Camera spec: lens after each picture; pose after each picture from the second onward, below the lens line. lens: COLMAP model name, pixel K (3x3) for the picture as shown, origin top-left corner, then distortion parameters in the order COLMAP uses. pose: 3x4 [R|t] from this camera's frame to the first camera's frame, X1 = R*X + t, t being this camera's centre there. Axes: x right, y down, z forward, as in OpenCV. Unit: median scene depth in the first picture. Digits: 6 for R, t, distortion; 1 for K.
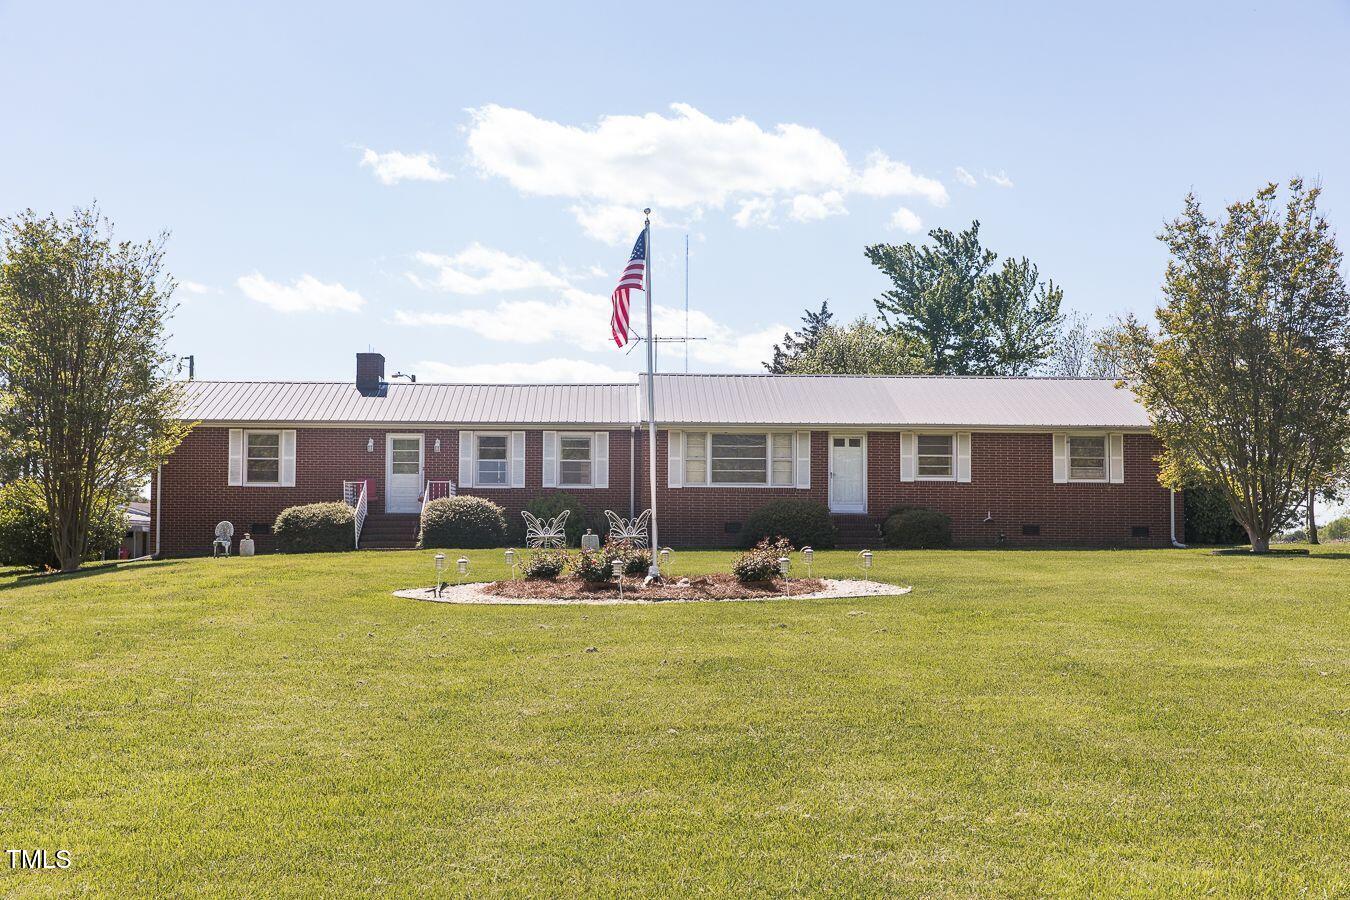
lens RADIAL K [[1882.9, 0, 674.0], [0, 1882.9, 445.4], [0, 0, 1]] dist [0.029077, 0.057233]
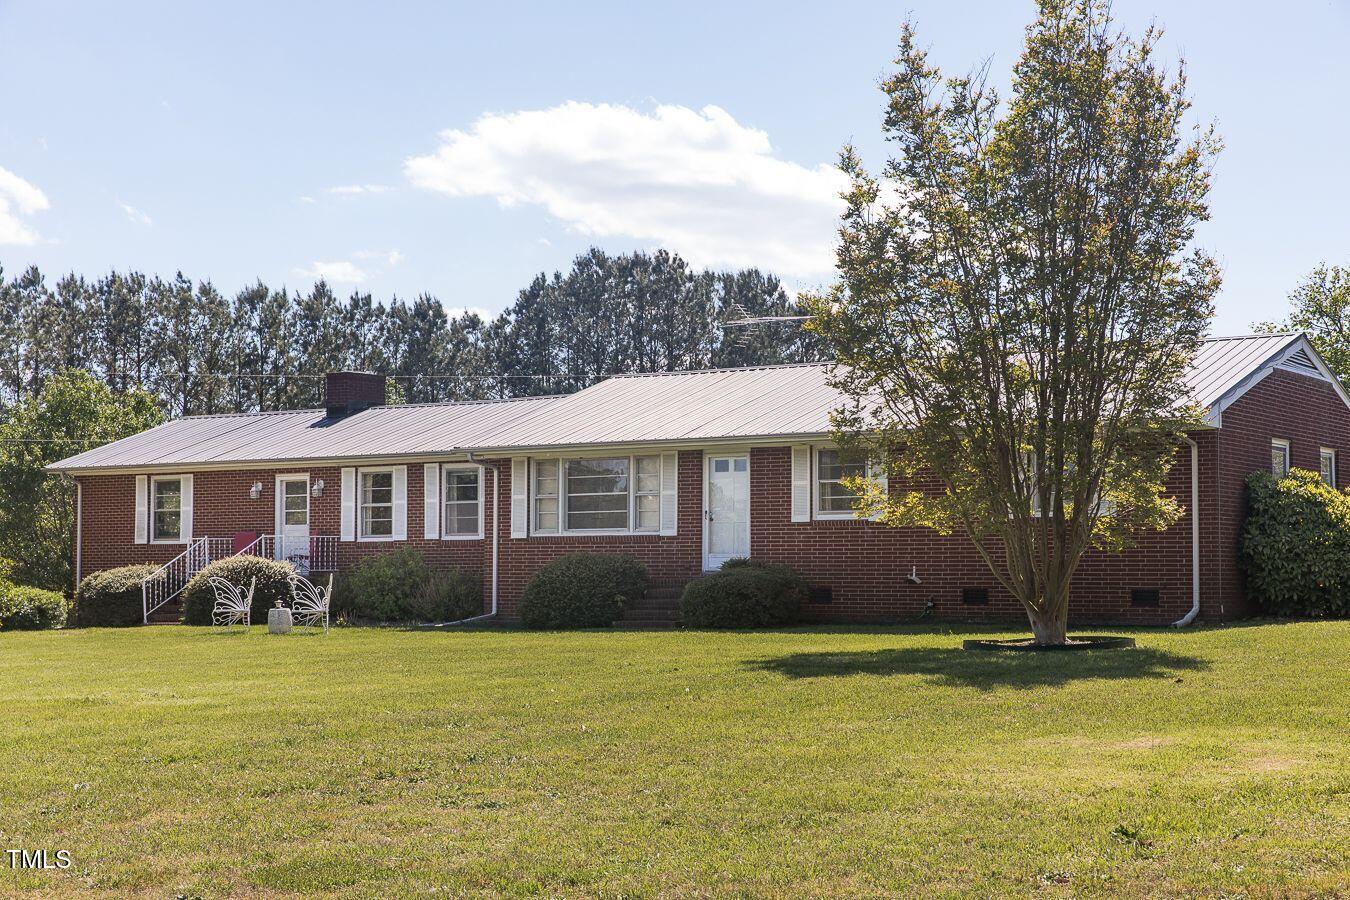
lens RADIAL K [[2154.4, 0, 675.9], [0, 2154.4, 474.1], [0, 0, 1]] dist [-0.002538, 0.082698]
pose [[0.813469, -0.034769, -0.580568, 0.519459], [0.038576, 0.999239, -0.005791, 0.005322], [0.580327, -0.017685, 0.814191, 0.369128]]
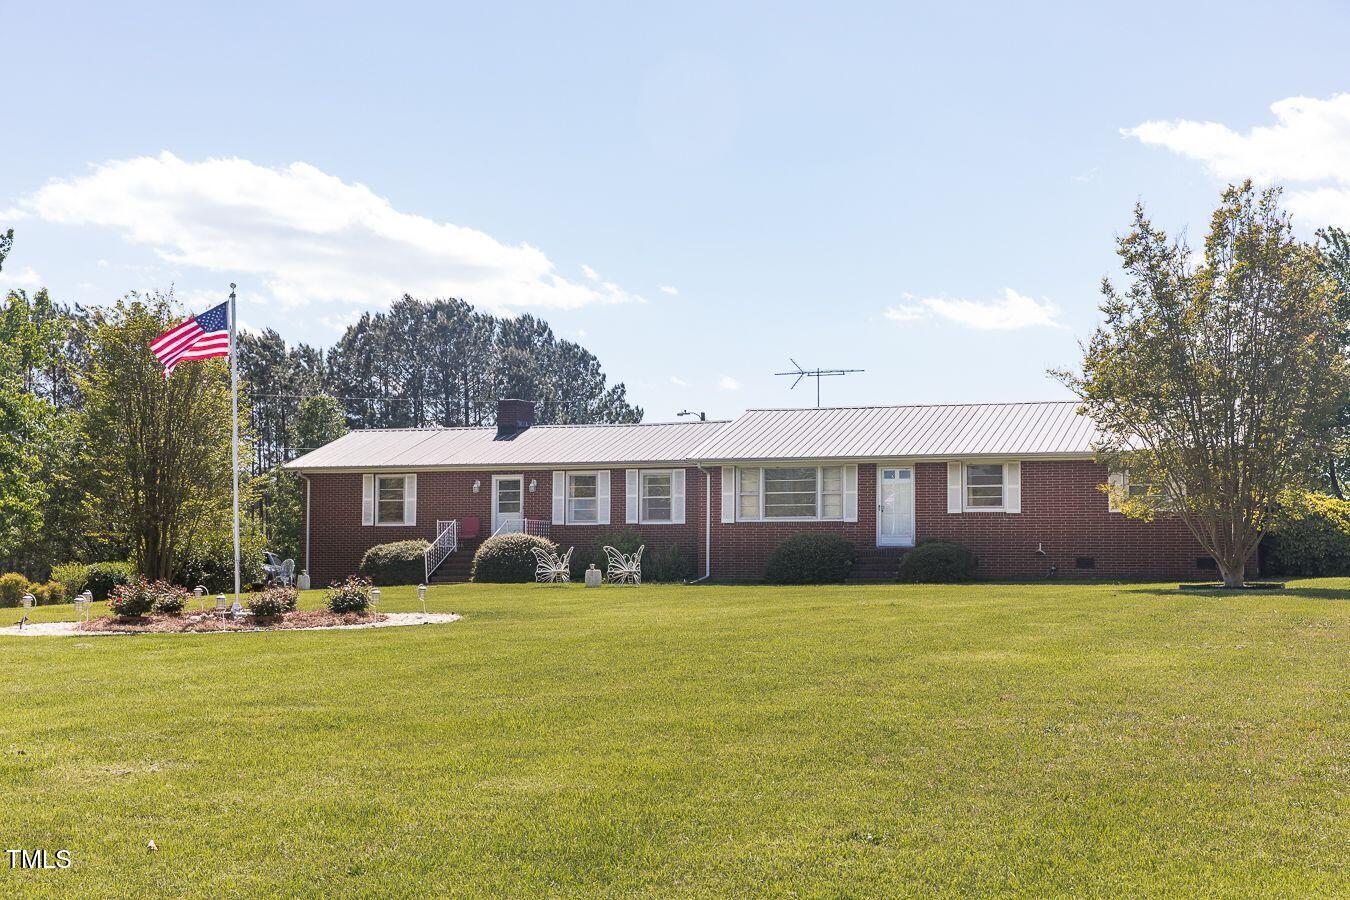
lens RADIAL K [[1882.9, 0, 674.0], [0, 1882.9, 445.4], [0, 0, 1]] dist [0.029077, 0.057233]
pose [[0.924639, -0.028338, -0.379788, 0.358762], [0.022865, 0.999560, -0.018915, -0.000603], [0.380157, 0.008805, 0.924880, 0.047711]]
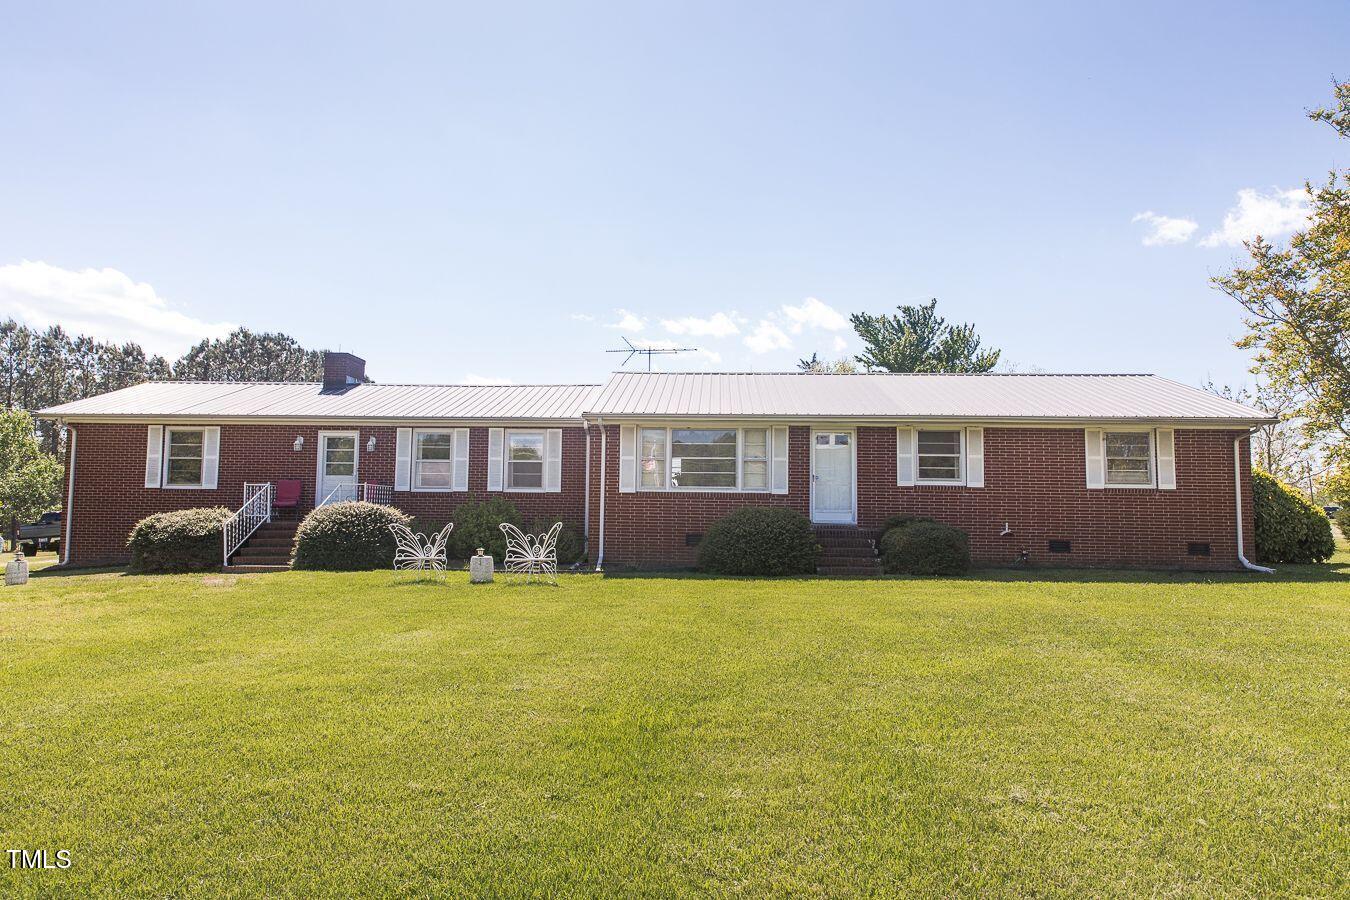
lens RADIAL K [[891.3, 0, 675.0], [0, 891.3, 450.0], [0, 0, 1]] dist [0.014247, 0.003115]
pose [[0.996952, 0.000780, -0.078018, 0.052863], [-0.002447, 0.999771, -0.021273, 0.011888], [0.077983, 0.021399, 0.996725, 0.597545]]
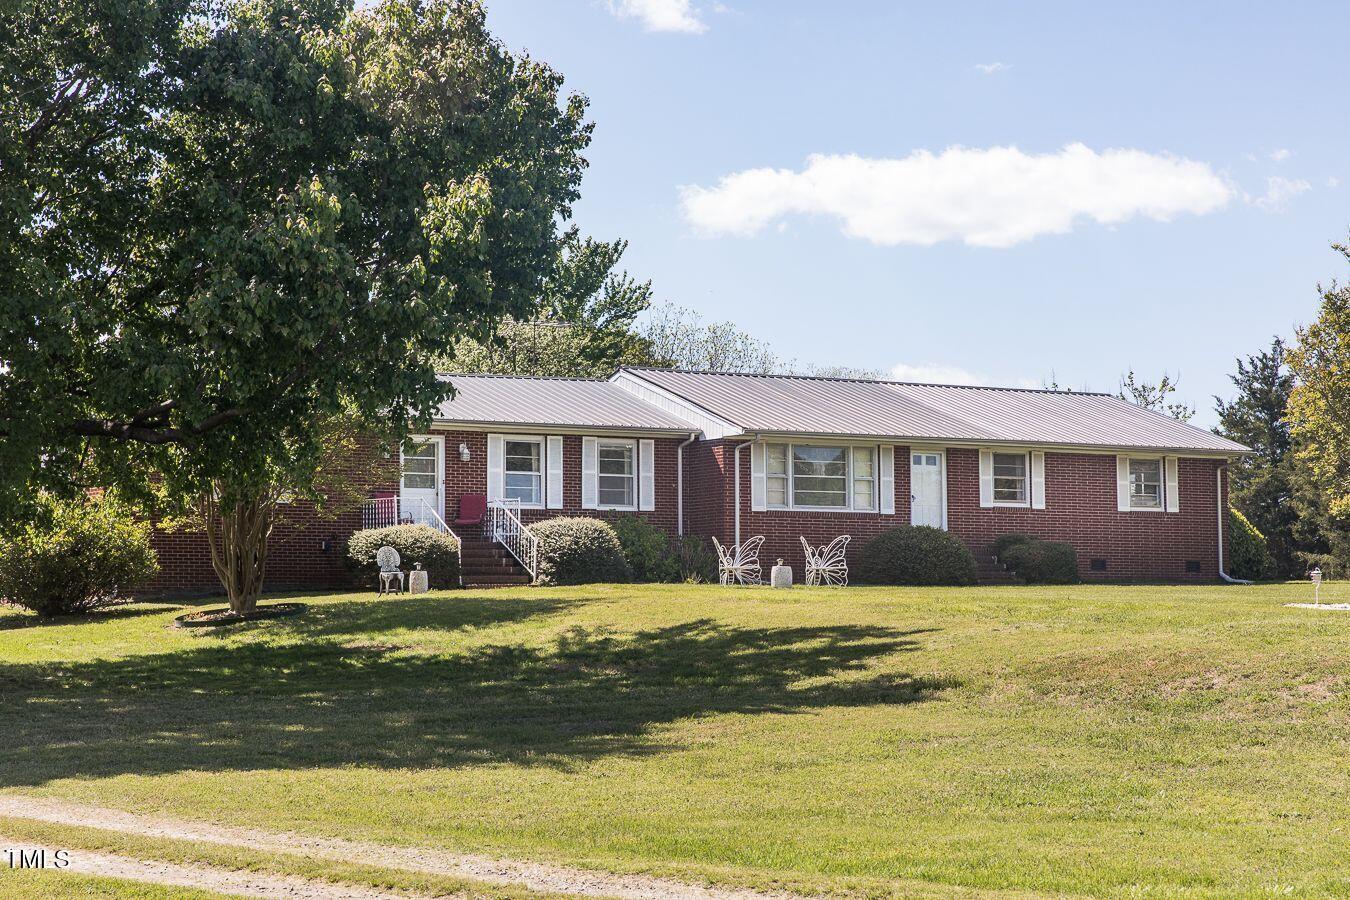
lens RADIAL K [[2640.4, 0, 675.0], [0, 2640.4, 450.0], [0, 0, 1]] dist [0.003325, 0.059963]
pose [[0.868711, 0.024141, 0.494731, -0.591724], [-0.020261, 0.999708, -0.013207, 0.011925], [-0.494905, 0.001449, 0.868946, 0.027499]]
